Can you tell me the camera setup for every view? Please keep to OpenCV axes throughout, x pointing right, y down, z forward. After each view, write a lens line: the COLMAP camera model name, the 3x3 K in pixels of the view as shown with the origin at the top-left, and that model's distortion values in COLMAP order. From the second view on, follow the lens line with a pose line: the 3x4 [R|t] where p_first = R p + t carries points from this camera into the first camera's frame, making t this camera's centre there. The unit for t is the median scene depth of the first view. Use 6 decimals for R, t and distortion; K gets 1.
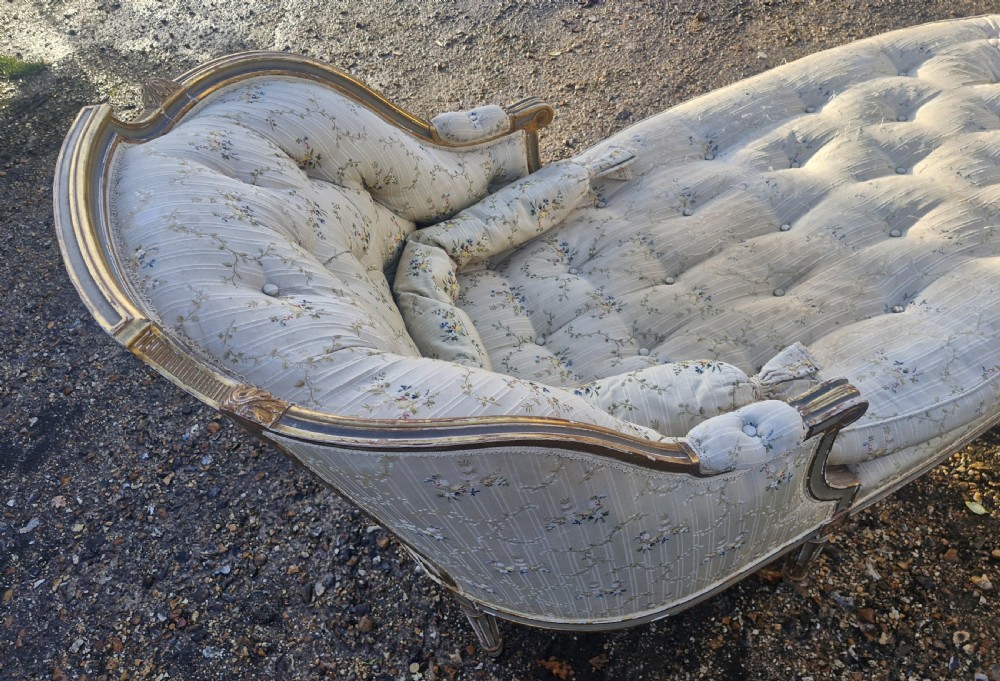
lens RADIAL K [[722.8, 0, 471.0], [0, 722.8, 296.7], [0, 0, 1]] dist [0.059141, -0.061471]
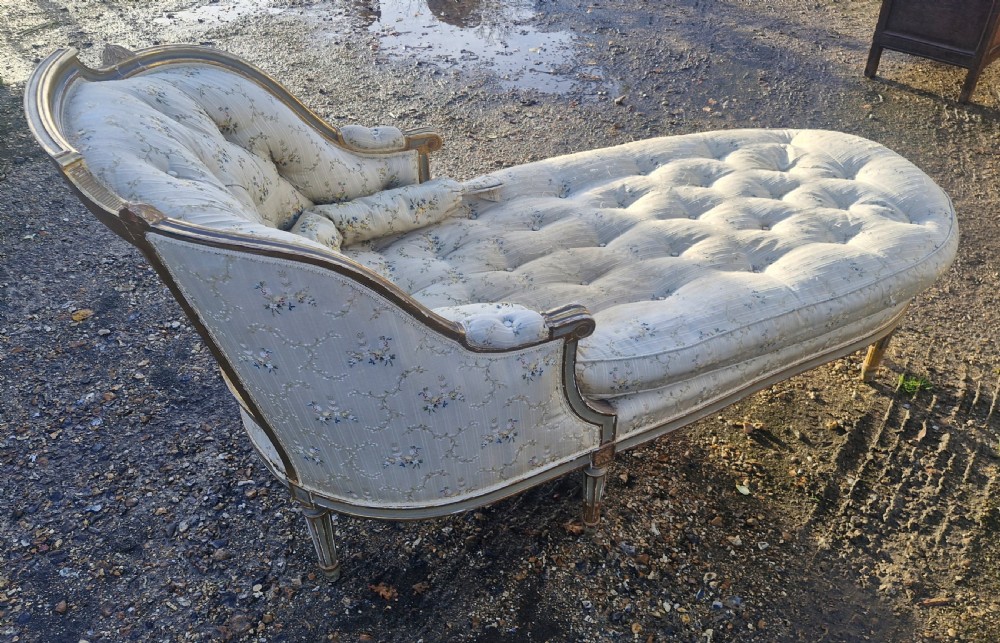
lens RADIAL K [[766.9, 0, 541.9], [0, 766.9, 292.9], [0, 0, 1]] dist [0.055425, -0.055682]
pose [[0.985404, 0.117491, 0.123189, 0.154429], [-0.094664, 0.979632, -0.177088, 0.233298], [-0.141486, 0.162841, 0.976455, -0.305755]]
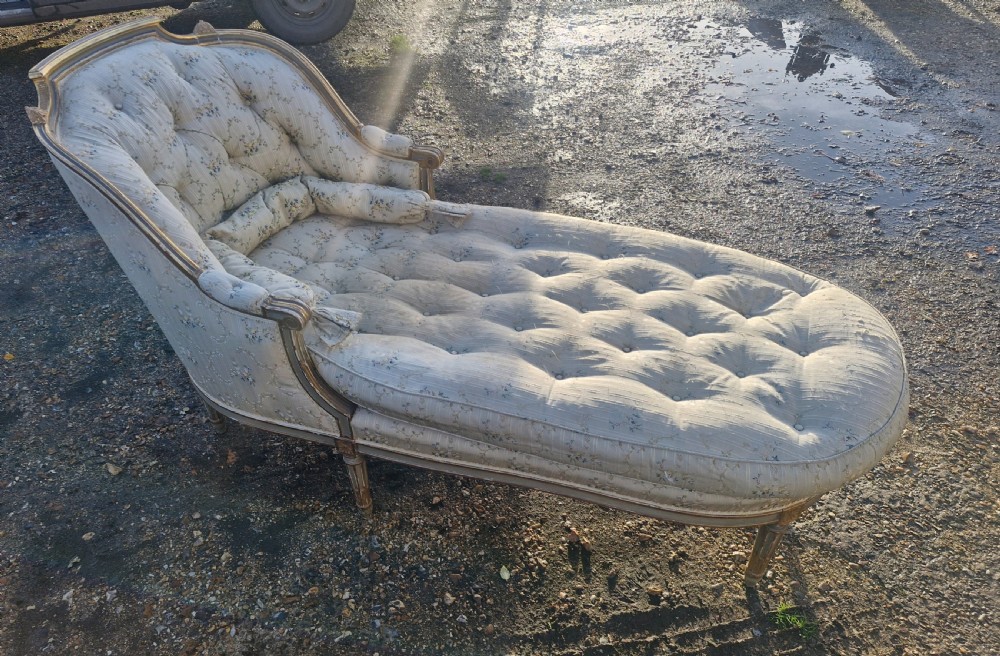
lens RADIAL K [[718.2, 0, 470.9], [0, 718.2, 343.8], [0, 0, 1]] dist [0.043739, -0.029029]
pose [[0.717438, 0.542392, -0.437142, 1.014867], [-0.564753, 0.820243, 0.090857, -0.122326], [0.407843, 0.181693, 0.894792, -0.219159]]
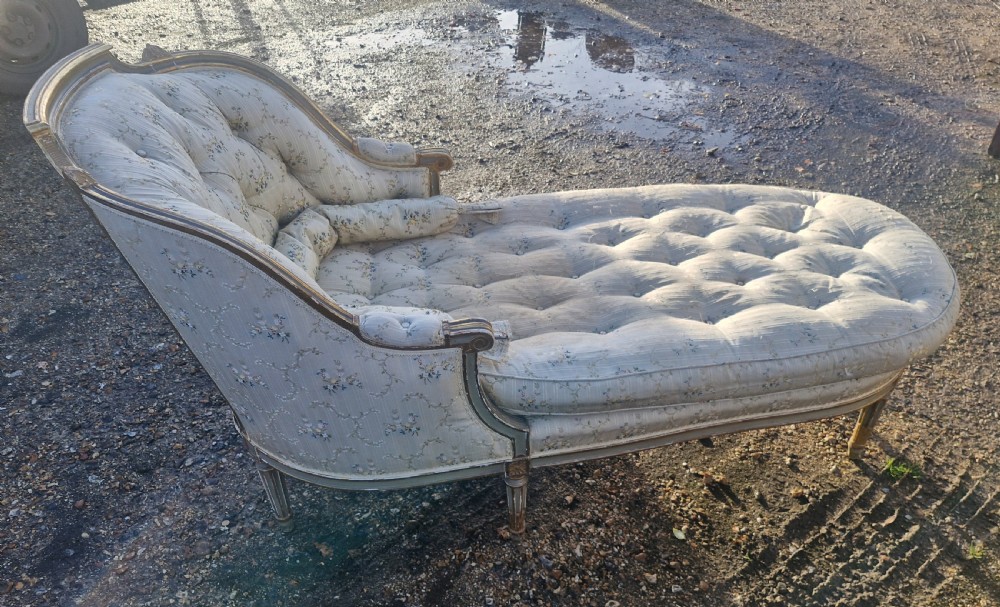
lens RADIAL K [[728.0, 0, 533.0], [0, 728.0, 349.0], [0, 0, 1]] dist [0.055923, -0.058548]
pose [[0.958786, 0.272269, -0.081239, 0.479305], [-0.280192, 0.953464, -0.111346, 0.200838], [0.047143, 0.129519, 0.990456, -0.332548]]
